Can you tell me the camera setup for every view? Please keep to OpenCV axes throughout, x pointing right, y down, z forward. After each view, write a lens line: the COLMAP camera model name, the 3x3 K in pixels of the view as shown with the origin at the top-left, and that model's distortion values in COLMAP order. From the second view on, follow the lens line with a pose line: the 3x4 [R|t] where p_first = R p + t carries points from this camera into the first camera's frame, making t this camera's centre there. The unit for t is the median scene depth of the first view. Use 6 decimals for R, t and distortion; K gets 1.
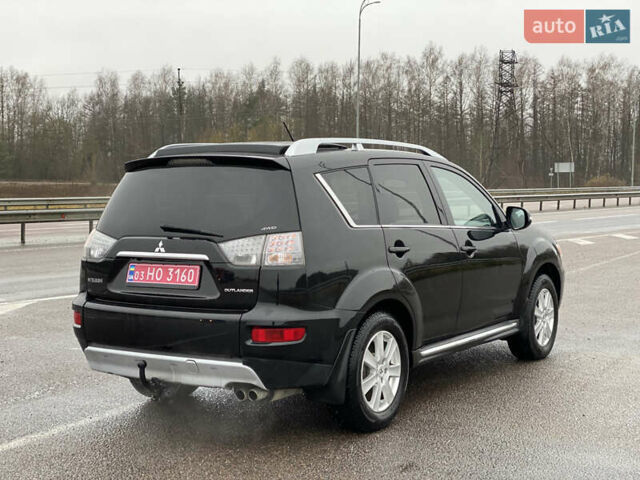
lens RADIAL K [[941.4, 0, 320.0], [0, 941.4, 240.0], [0, 0, 1]] dist [0.151223, -0.041312]
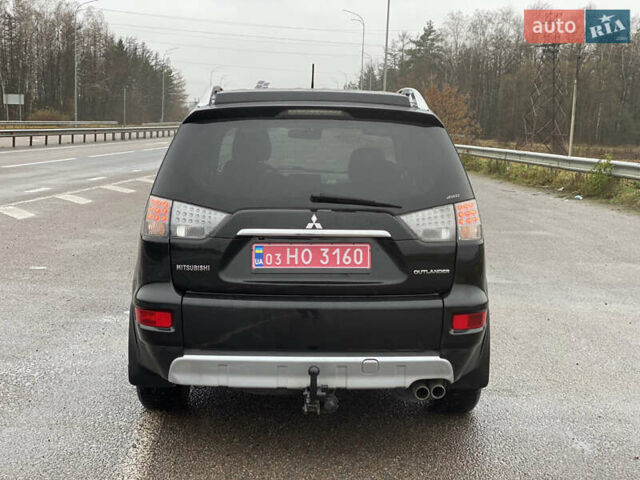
lens RADIAL K [[939.1, 0, 330.3], [0, 939.1, 237.8], [0, 0, 1]] dist [0.165168, -0.054196]
pose [[0.824512, -0.048200, 0.563788, -0.540979], [0.010153, 0.997465, 0.070428, -0.031312], [-0.565753, -0.052345, 0.822911, 0.307621]]
